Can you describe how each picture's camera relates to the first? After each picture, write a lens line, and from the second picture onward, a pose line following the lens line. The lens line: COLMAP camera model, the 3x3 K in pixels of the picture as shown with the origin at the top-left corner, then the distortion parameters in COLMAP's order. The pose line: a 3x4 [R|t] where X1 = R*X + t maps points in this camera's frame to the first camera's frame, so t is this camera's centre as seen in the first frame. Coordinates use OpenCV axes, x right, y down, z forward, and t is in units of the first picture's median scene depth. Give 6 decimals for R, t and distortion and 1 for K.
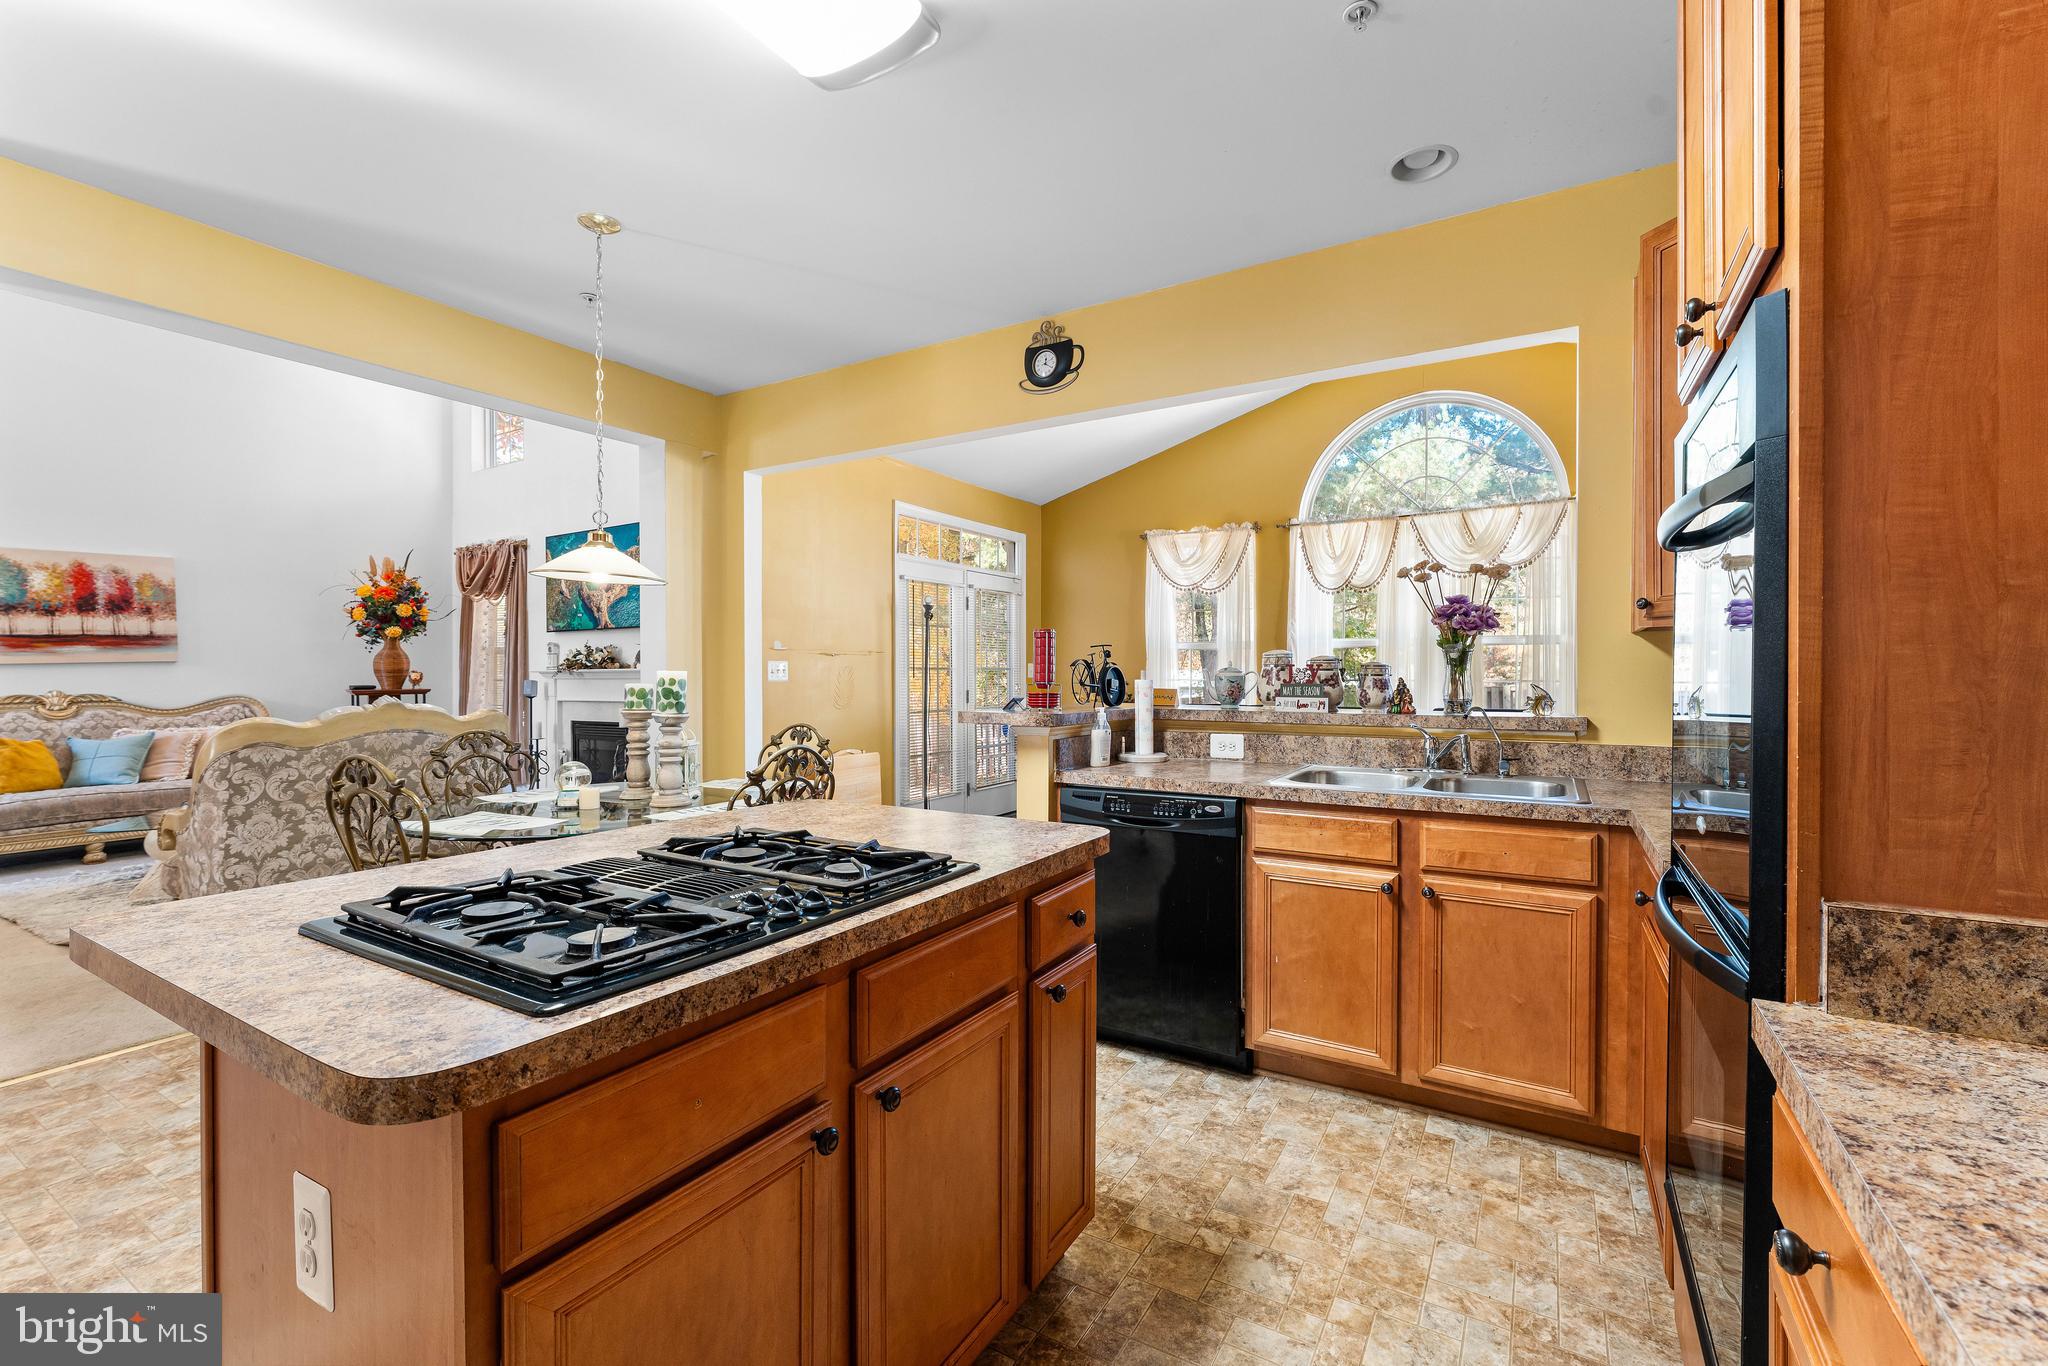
lens RADIAL K [[867.5, 0, 1025.4], [0, 867.5, 680.6], [0, 0, 1]] dist [-0.000245, -0.000225]
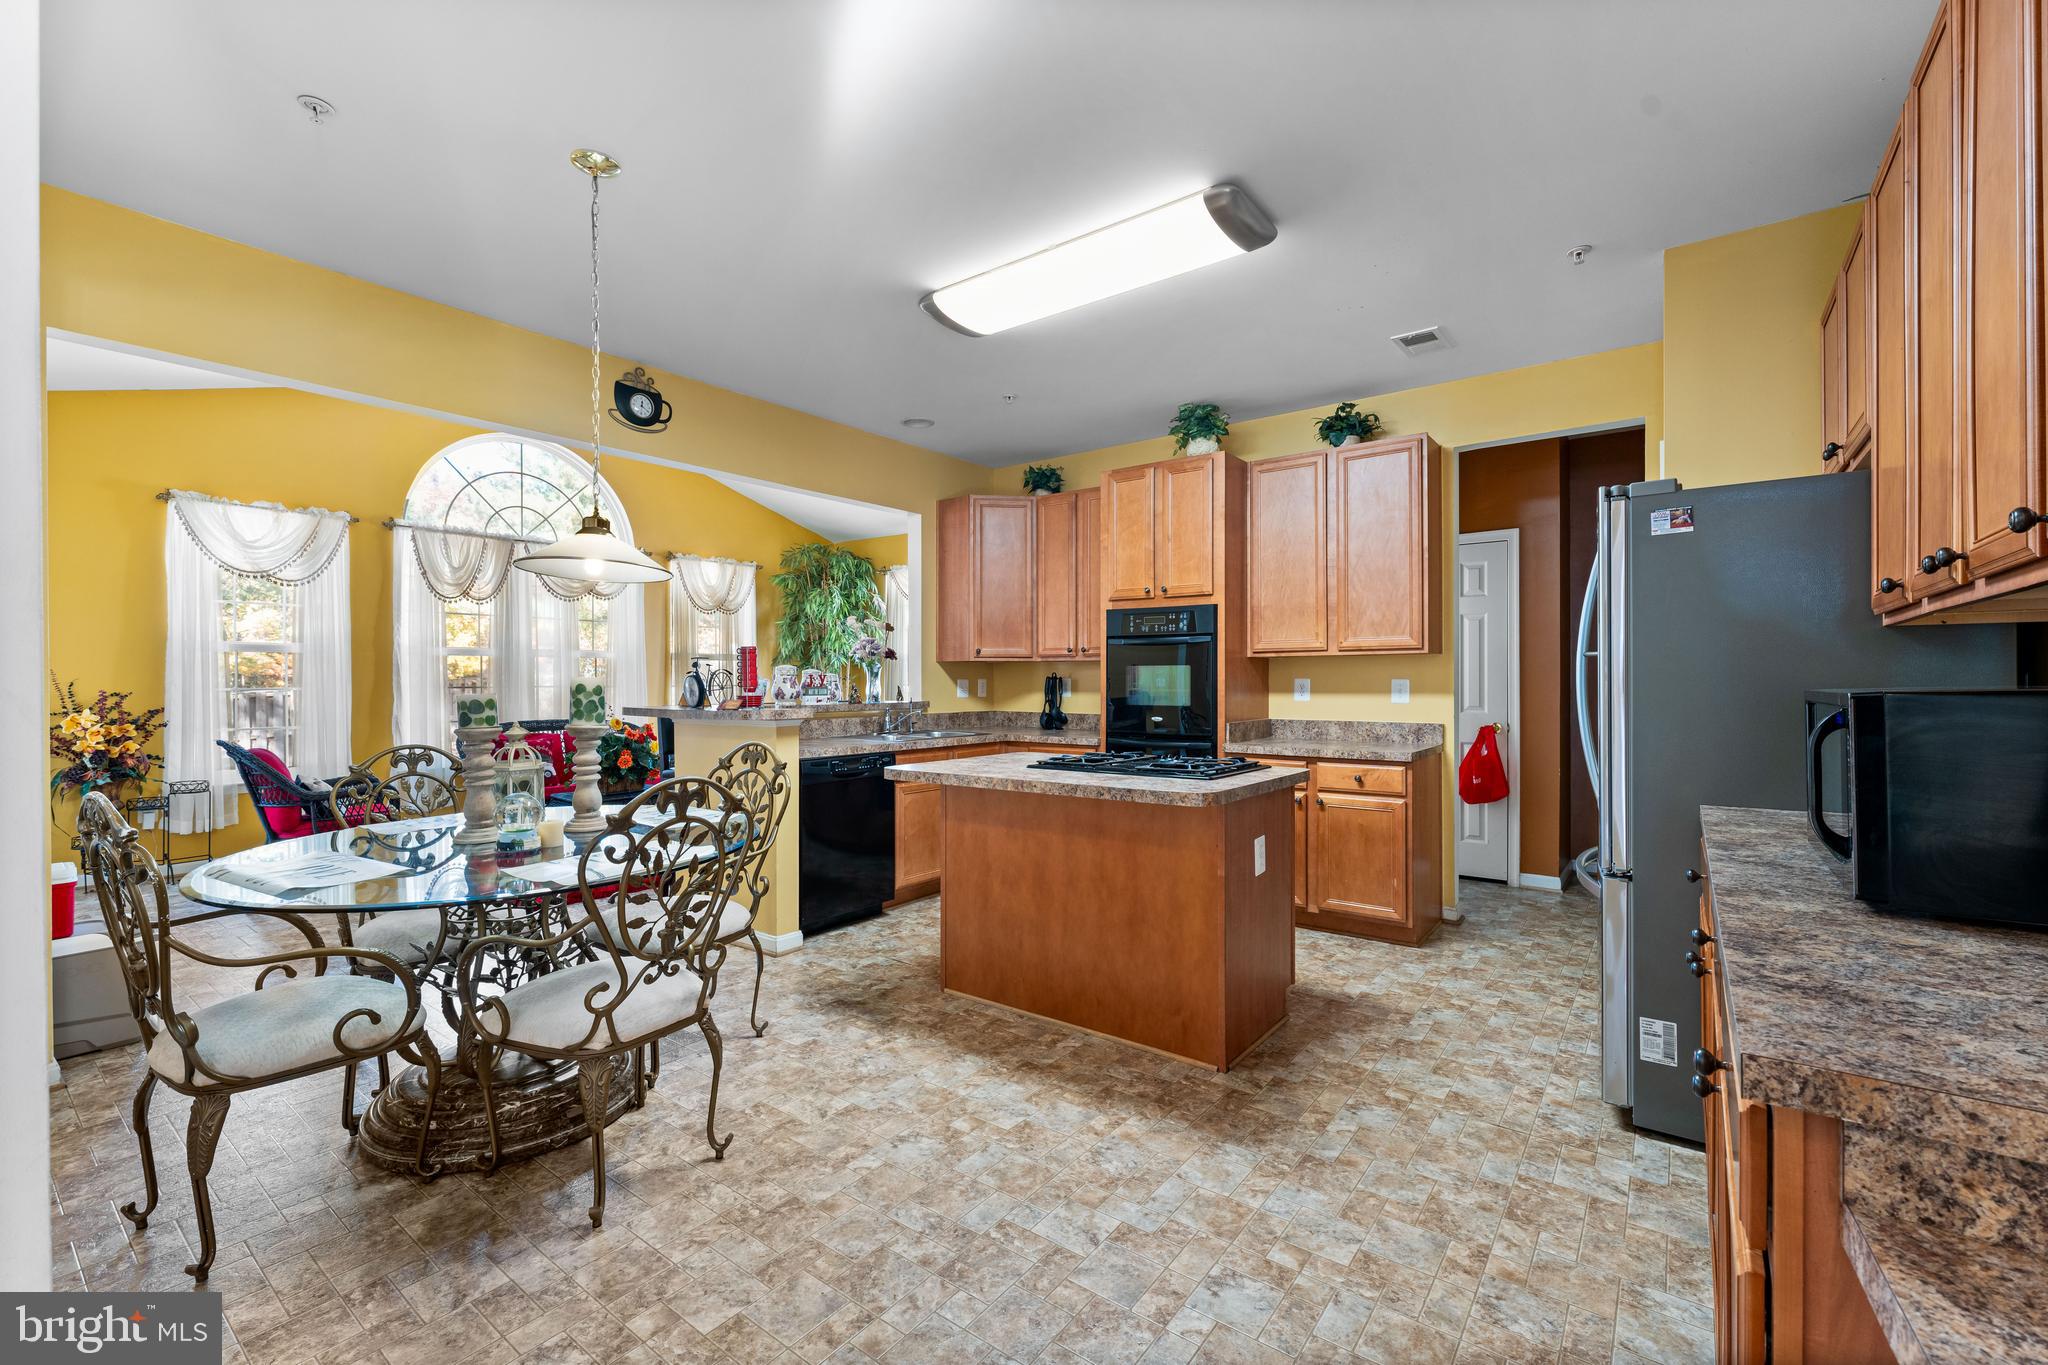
lens RADIAL K [[867.5, 0, 1026.3], [0, 867.5, 679.8], [0, 0, 1]] dist [-0.000245, -0.000225]
pose [[0.113558, 0.000700, 0.993531, -0.595835], [0.010005, 0.999948, -0.001848, -0.001030], [-0.993481, 0.010151, 0.113545, 0.216311]]
